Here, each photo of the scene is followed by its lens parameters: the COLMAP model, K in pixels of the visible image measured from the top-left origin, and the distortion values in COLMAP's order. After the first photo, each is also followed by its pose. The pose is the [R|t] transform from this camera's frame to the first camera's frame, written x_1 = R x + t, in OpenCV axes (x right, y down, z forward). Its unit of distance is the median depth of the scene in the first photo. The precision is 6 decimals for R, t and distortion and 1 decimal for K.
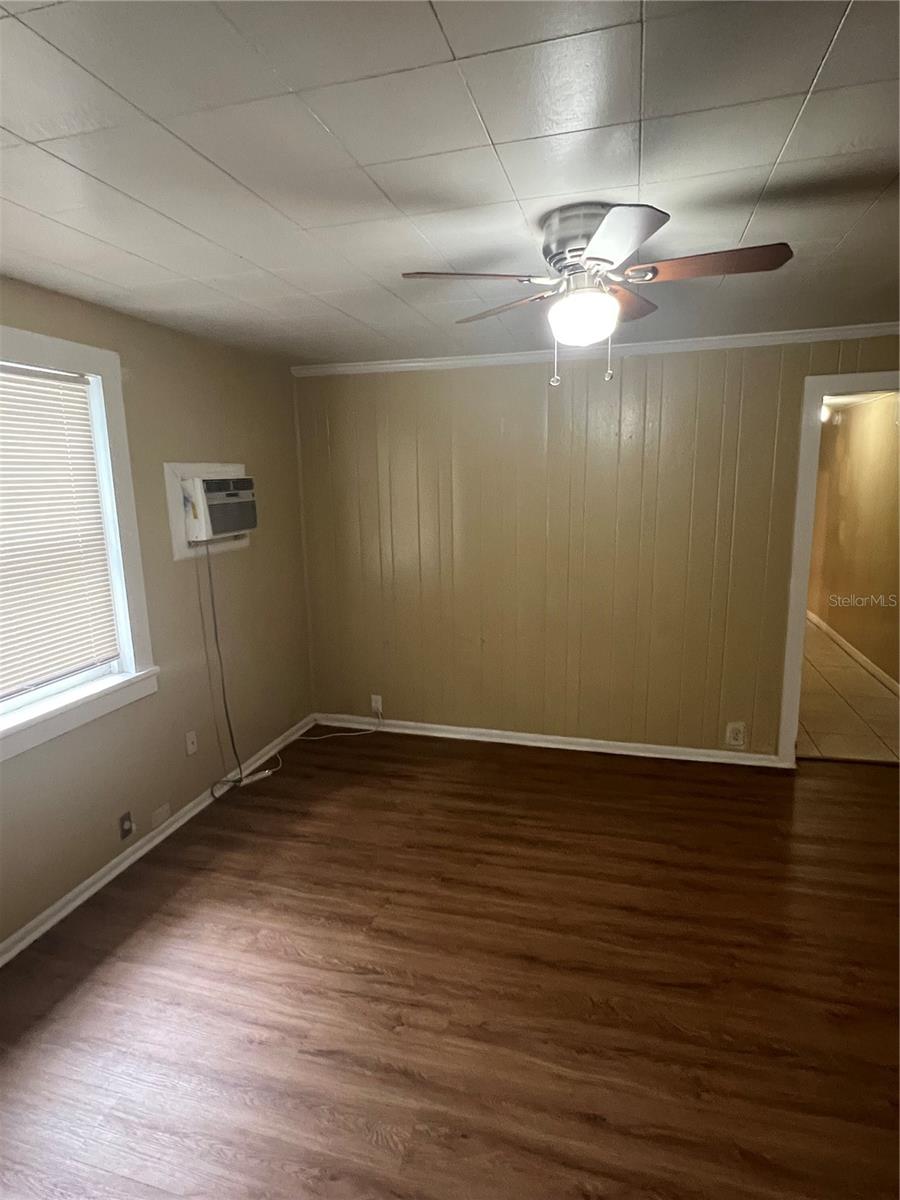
lens RADIAL K [[657.1, 0, 443.9], [0, 657.1, 595.0], [0, 0, 1]] dist [0.000278, 0.002379]
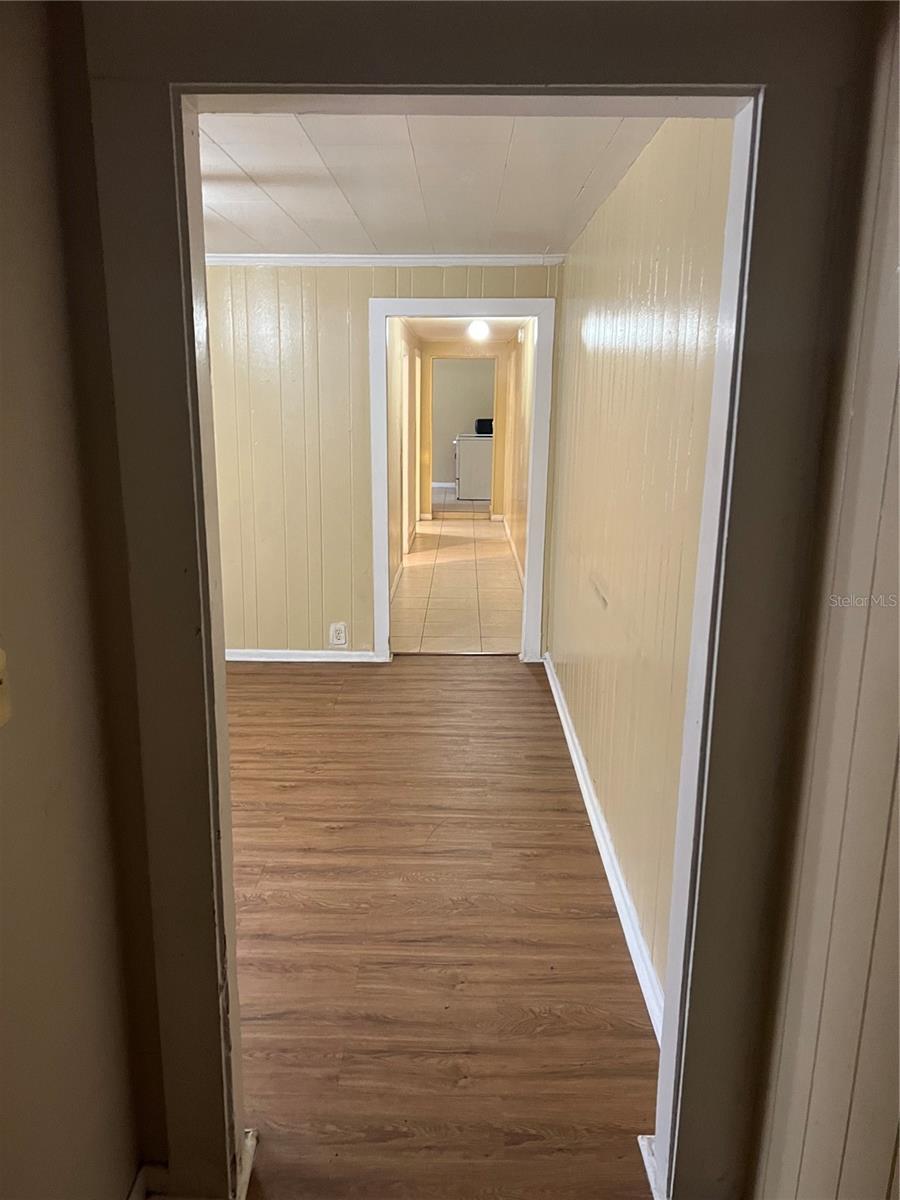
lens RADIAL K [[912.5, 0, 450.4], [0, 912.5, 618.0], [0, 0, 1]] dist [0.050565, -0.041338]
pose [[0.966642, -0.030255, 0.254336, 0.327918], [0.013546, 0.997648, 0.067195, 0.118945], [-0.255771, -0.061508, 0.964779, -0.649986]]
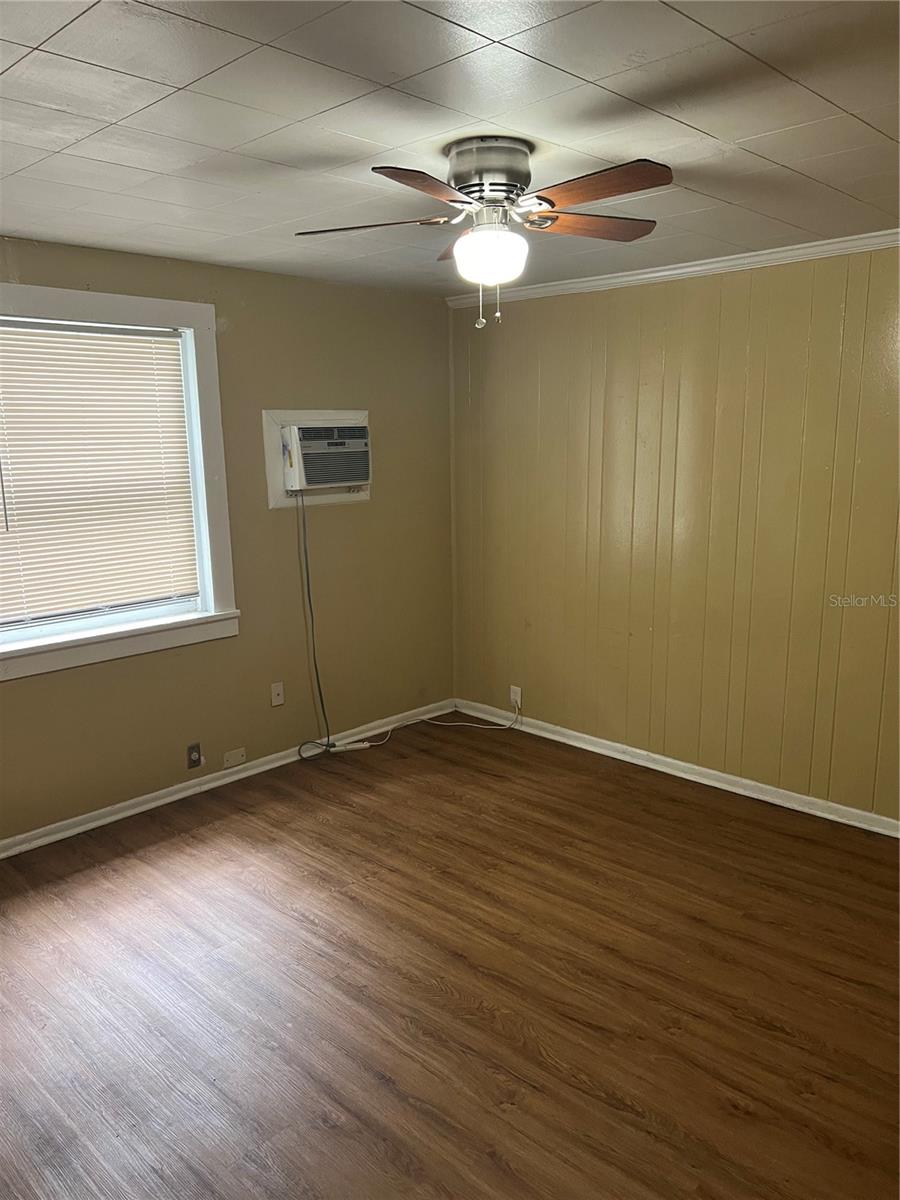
lens RADIAL K [[912.5, 0, 449.3], [0, 912.5, 602.1], [0, 0, 1]] dist [0.050565, -0.041338]
pose [[0.881704, 0.097378, -0.461645, 0.538729], [-0.089294, 0.995226, 0.039385, 0.011321], [0.463276, 0.006496, 0.886190, -0.116122]]
